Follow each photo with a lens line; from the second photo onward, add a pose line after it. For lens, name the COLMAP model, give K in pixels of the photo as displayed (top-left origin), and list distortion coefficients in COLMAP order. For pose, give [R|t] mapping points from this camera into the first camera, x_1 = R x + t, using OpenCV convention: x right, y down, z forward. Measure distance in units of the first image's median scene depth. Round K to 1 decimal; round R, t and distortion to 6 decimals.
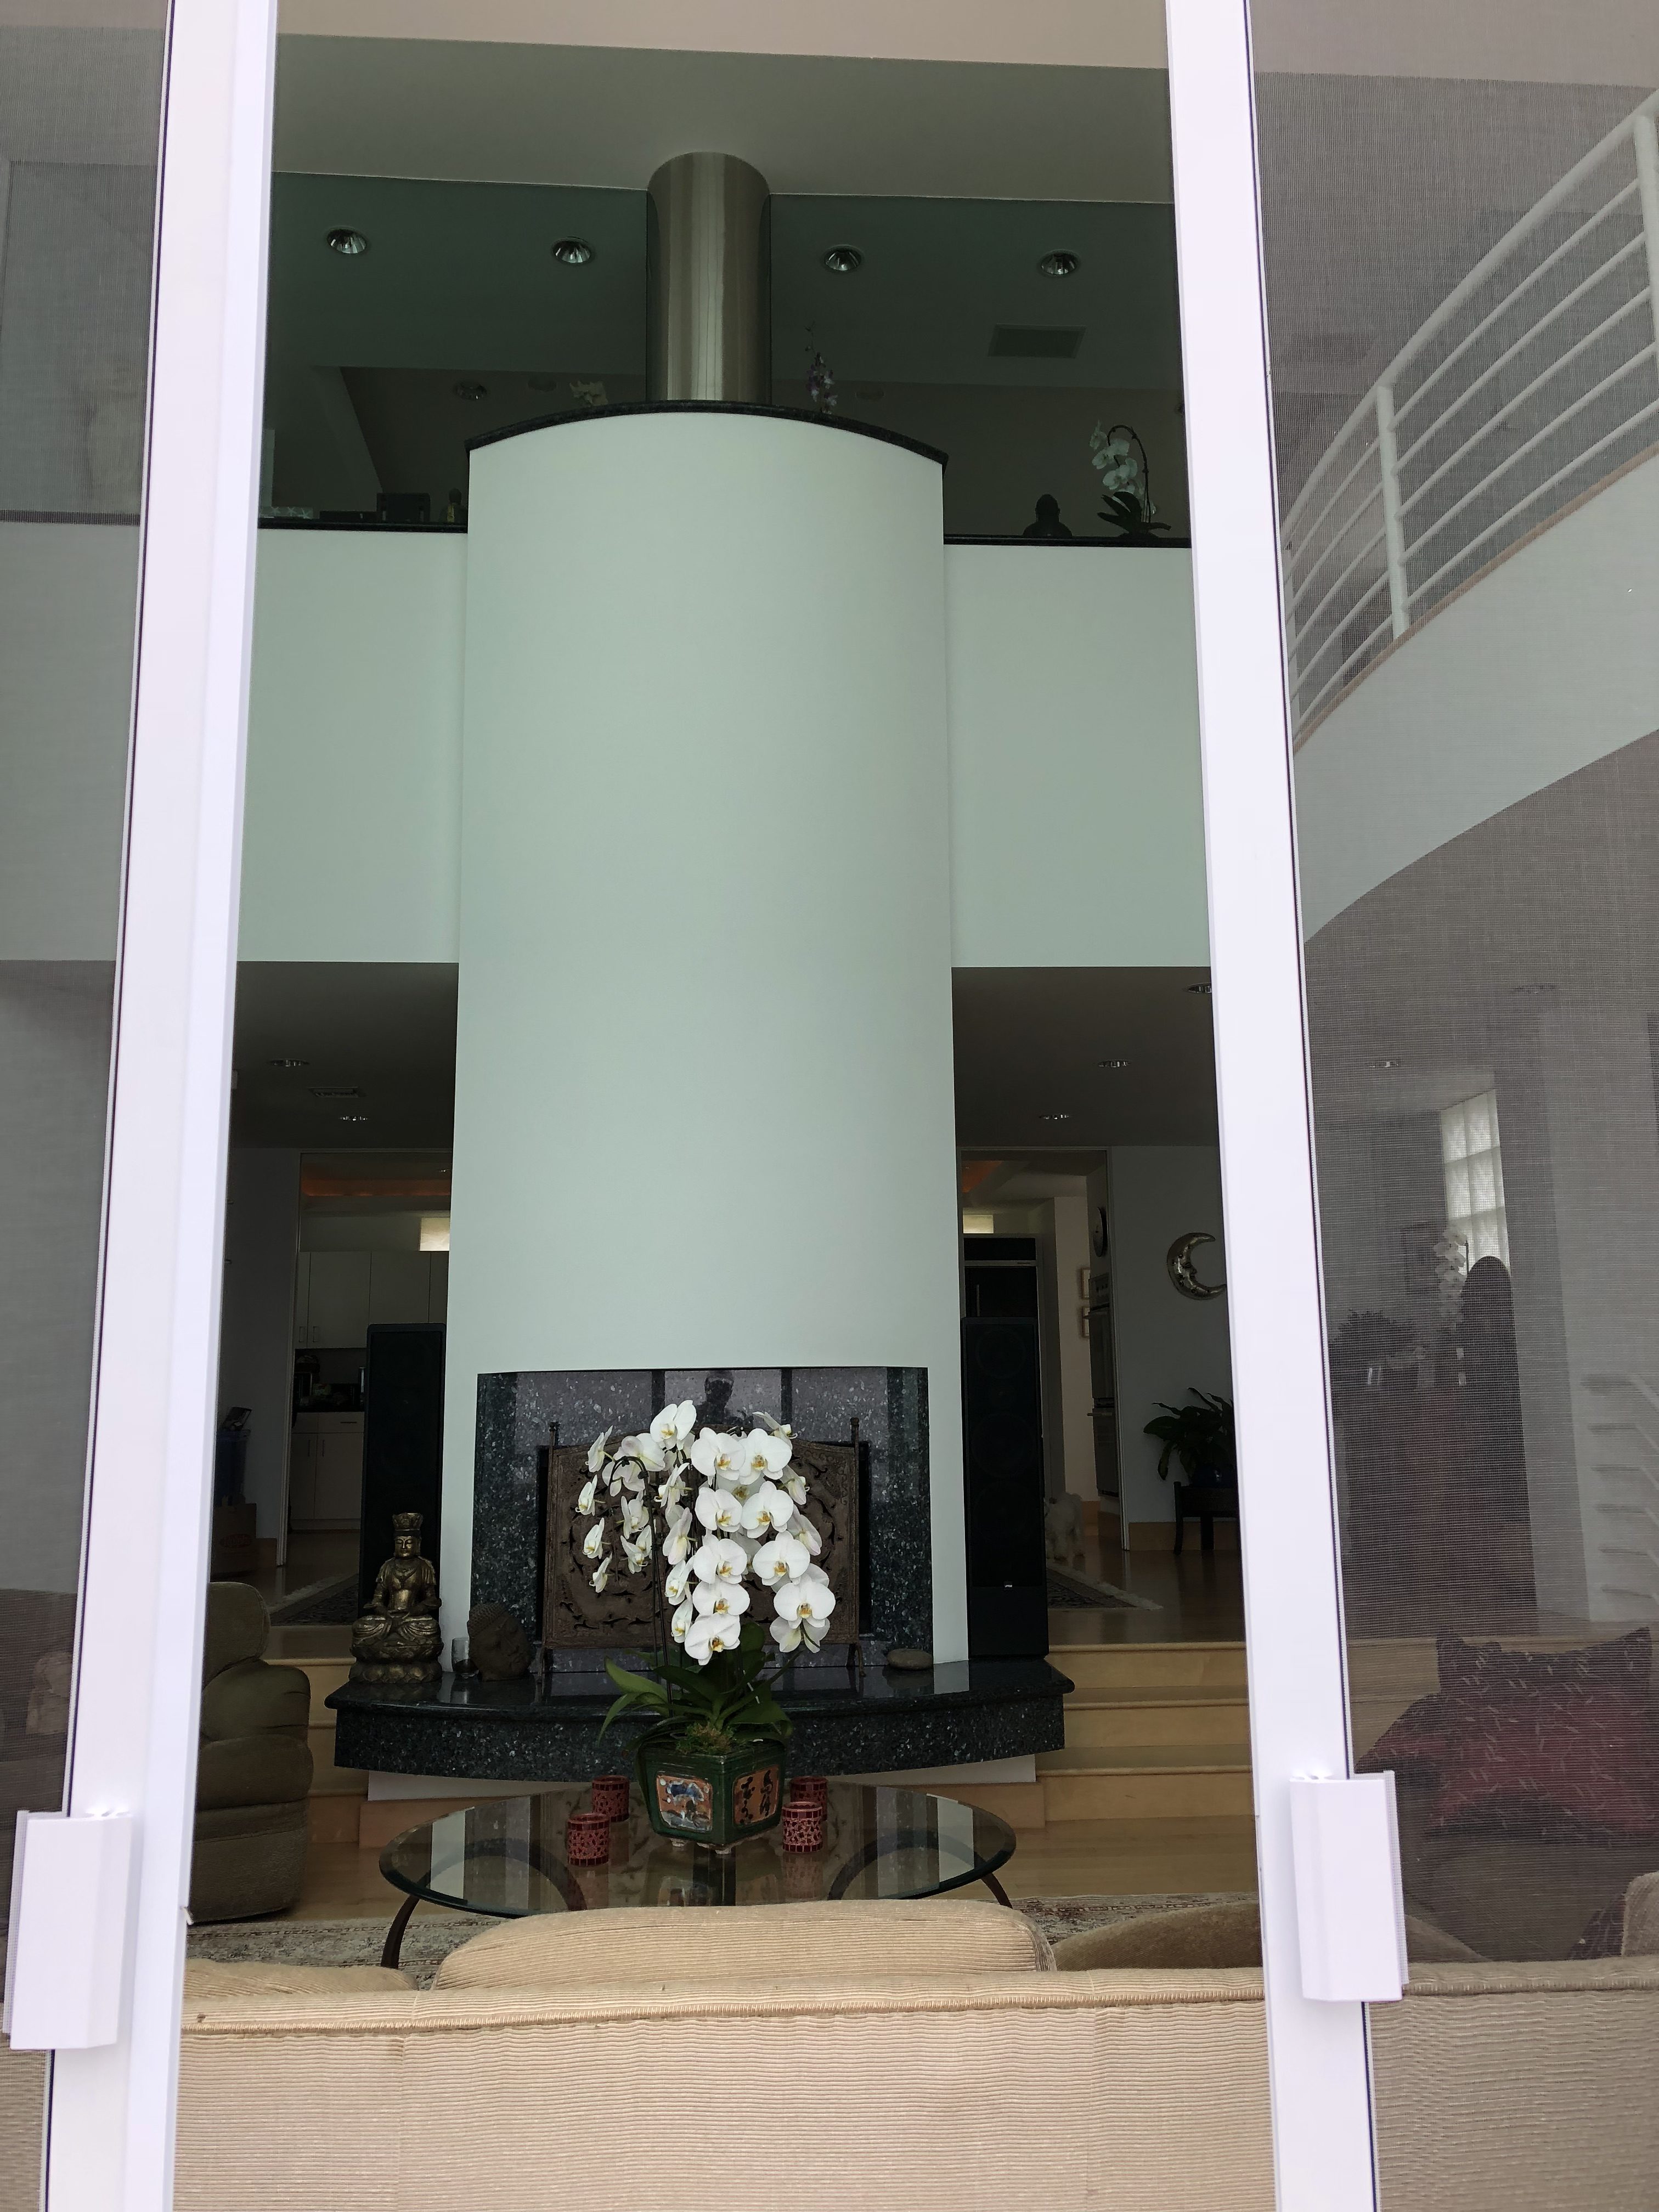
lens RADIAL K [[1803.5, 0, 834.4], [0, 1803.5, 1085.9], [0, 0, 1]] dist [0.035758, 0.003895]
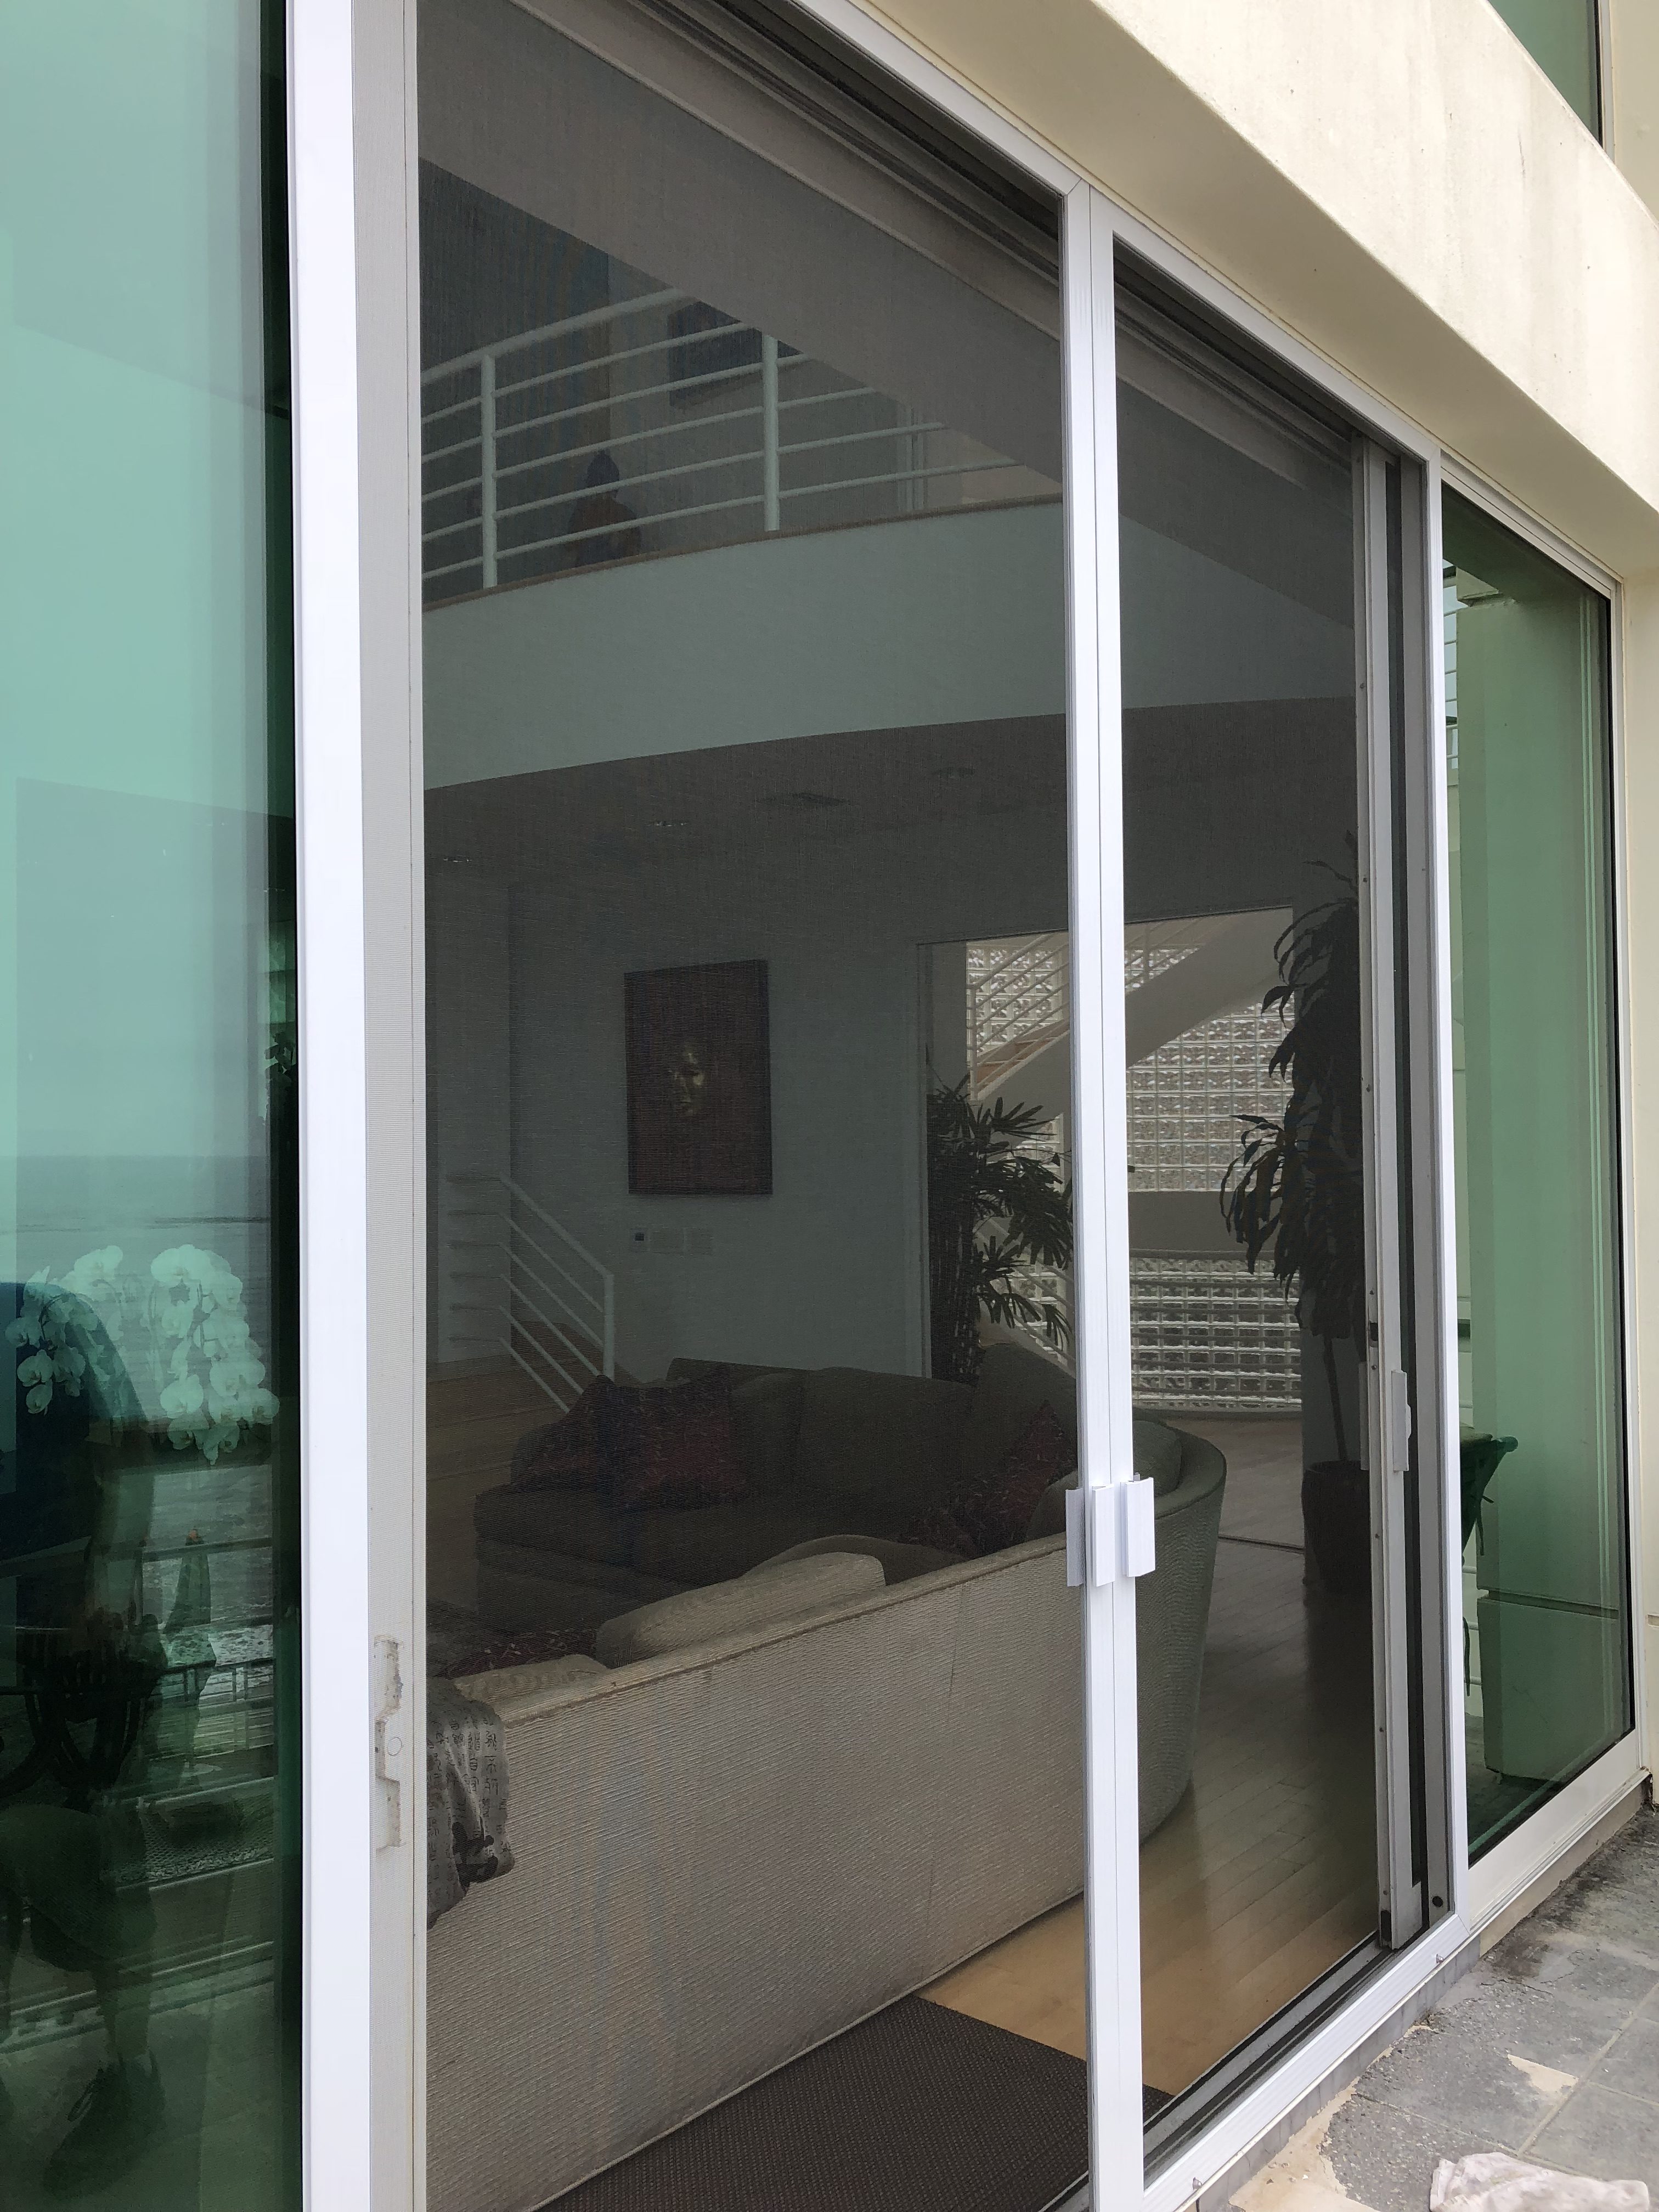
lens RADIAL K [[1817.6, 0, 822.1], [0, 1817.6, 1101.0], [0, 0, 1]] dist [0.014970, 0.012198]
pose [[0.690203, 0.023064, 0.723248, -0.639106], [-0.127299, 0.987774, 0.089983, -0.067902], [-0.712330, -0.154175, 0.684701, -0.054897]]
